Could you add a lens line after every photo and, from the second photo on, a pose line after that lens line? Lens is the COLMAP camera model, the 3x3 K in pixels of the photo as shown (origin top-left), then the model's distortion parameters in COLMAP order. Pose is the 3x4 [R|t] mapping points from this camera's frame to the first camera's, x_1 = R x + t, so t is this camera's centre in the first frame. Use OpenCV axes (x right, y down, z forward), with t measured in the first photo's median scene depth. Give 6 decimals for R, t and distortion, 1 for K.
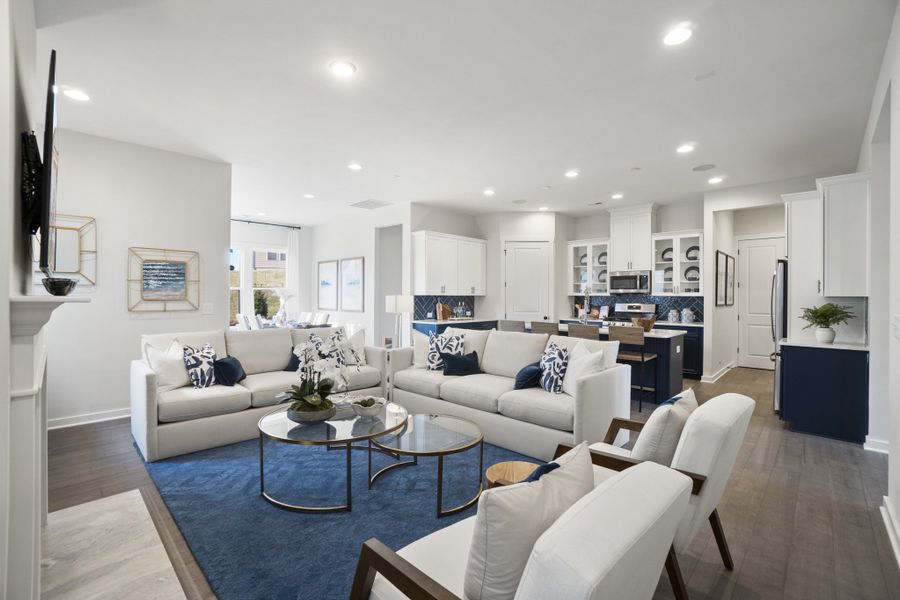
lens RADIAL K [[400.5, 0, 446.9], [0, 400.5, 297.3], [0, 0, 1]] dist [-0.000068, 0.000019]
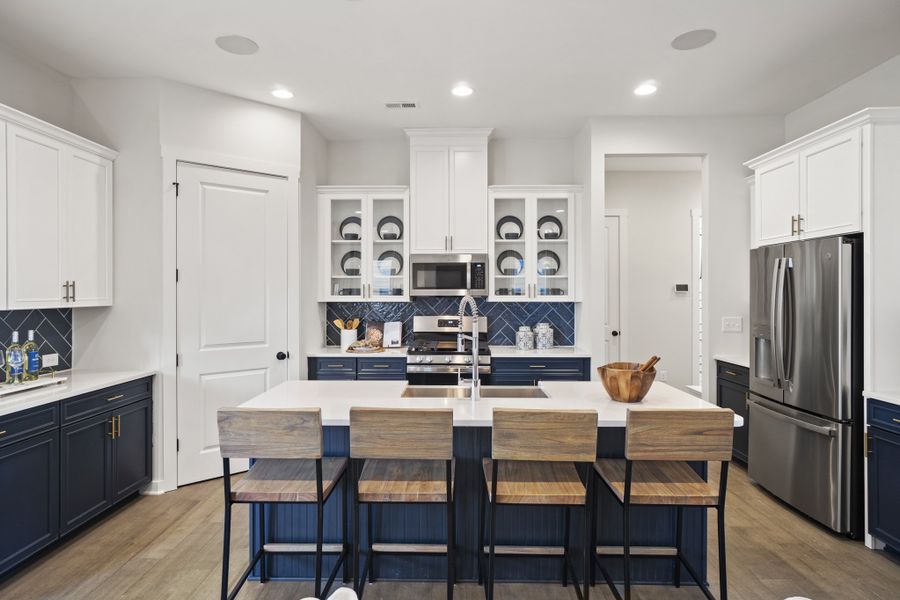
lens RADIAL K [[493.5, 0, 445.5], [0, 493.5, 292.2], [0, 0, 1]] dist [-0.006997, 0.000401]
pose [[0.727868, -0.006775, 0.685684, 0.014104], [0.007312, 0.999971, 0.002118, -0.016770], [-0.685678, 0.003472, 0.727896, 0.512147]]
